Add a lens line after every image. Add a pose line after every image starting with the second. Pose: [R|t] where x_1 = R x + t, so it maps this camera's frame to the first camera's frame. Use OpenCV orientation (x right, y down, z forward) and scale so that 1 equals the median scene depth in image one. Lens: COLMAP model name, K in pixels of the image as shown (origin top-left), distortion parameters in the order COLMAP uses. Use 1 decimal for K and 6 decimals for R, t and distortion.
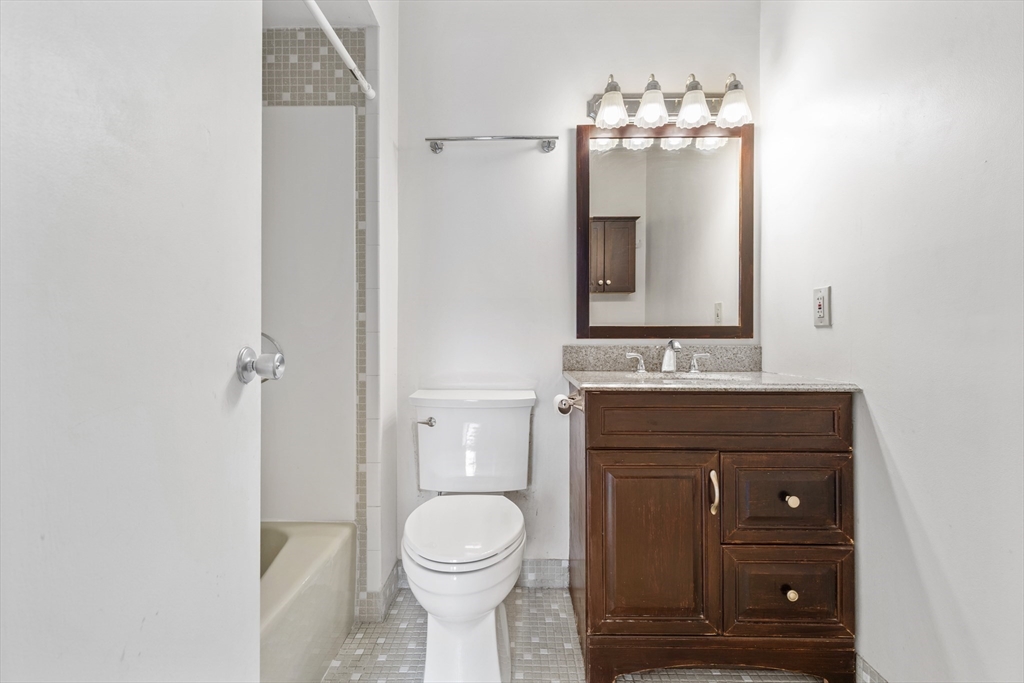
lens RADIAL K [[463.3, 0, 519.4], [0, 463.3, 340.0], [0, 0, 1]] dist [0.006989, -0.001189]
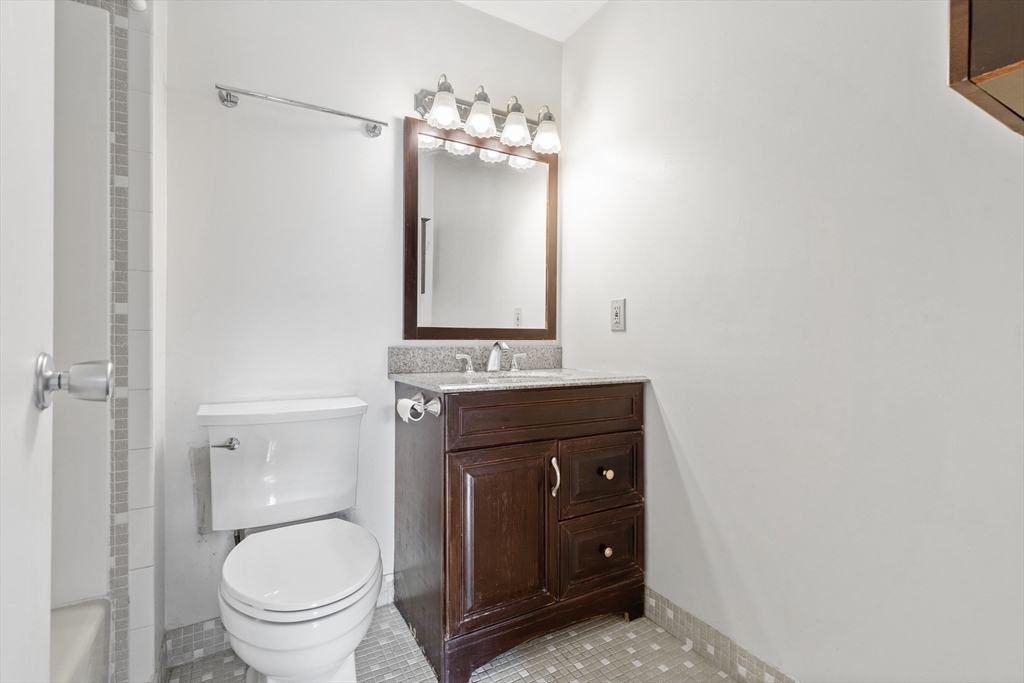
lens RADIAL K [[463.3, 0, 516.4], [0, 463.3, 342.4], [0, 0, 1]] dist [0.006989, -0.001189]
pose [[0.858353, -0.000539, 0.513059, -0.183466], [-0.001395, 0.999993, 0.003384, -0.001128], [-0.513057, -0.003620, 0.858347, 0.065679]]
